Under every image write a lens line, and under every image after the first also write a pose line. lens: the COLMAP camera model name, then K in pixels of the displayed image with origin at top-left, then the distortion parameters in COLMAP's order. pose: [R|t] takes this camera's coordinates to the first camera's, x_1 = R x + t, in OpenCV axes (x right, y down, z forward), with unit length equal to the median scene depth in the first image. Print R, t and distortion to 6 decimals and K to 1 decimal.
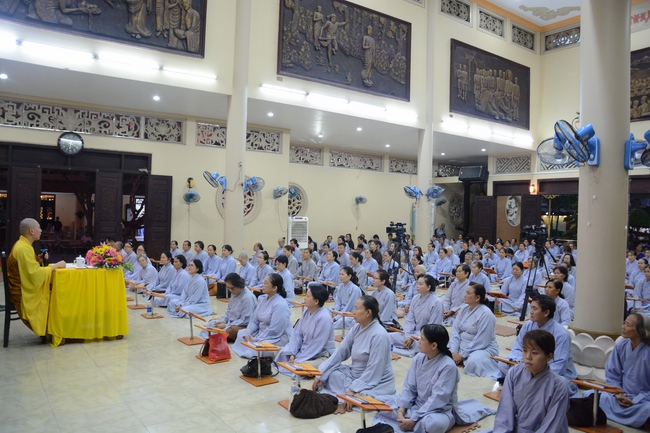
lens RADIAL K [[553.7, 0, 344.2], [0, 553.7, 215.6], [0, 0, 1]] dist [-0.028989, -0.000870]
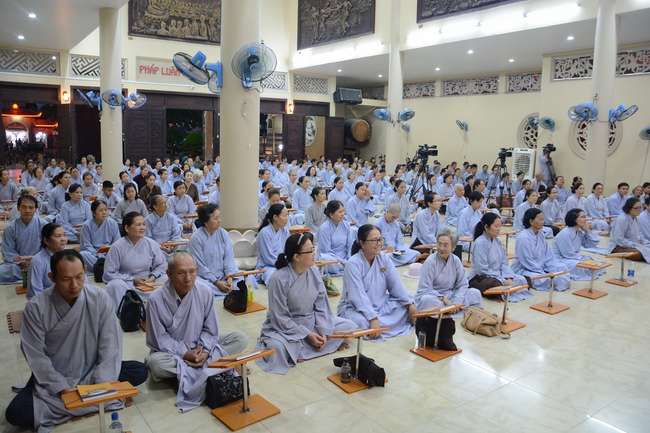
lens RADIAL K [[553.7, 0, 344.2], [0, 553.7, 215.6], [0, 0, 1]] dist [-0.028989, -0.000870]
pose [[-0.121370, 0.115682, -0.985843, 1.038115], [-0.036787, 0.991979, 0.120931, 0.016037], [0.991925, 0.050944, -0.116141, 0.927287]]
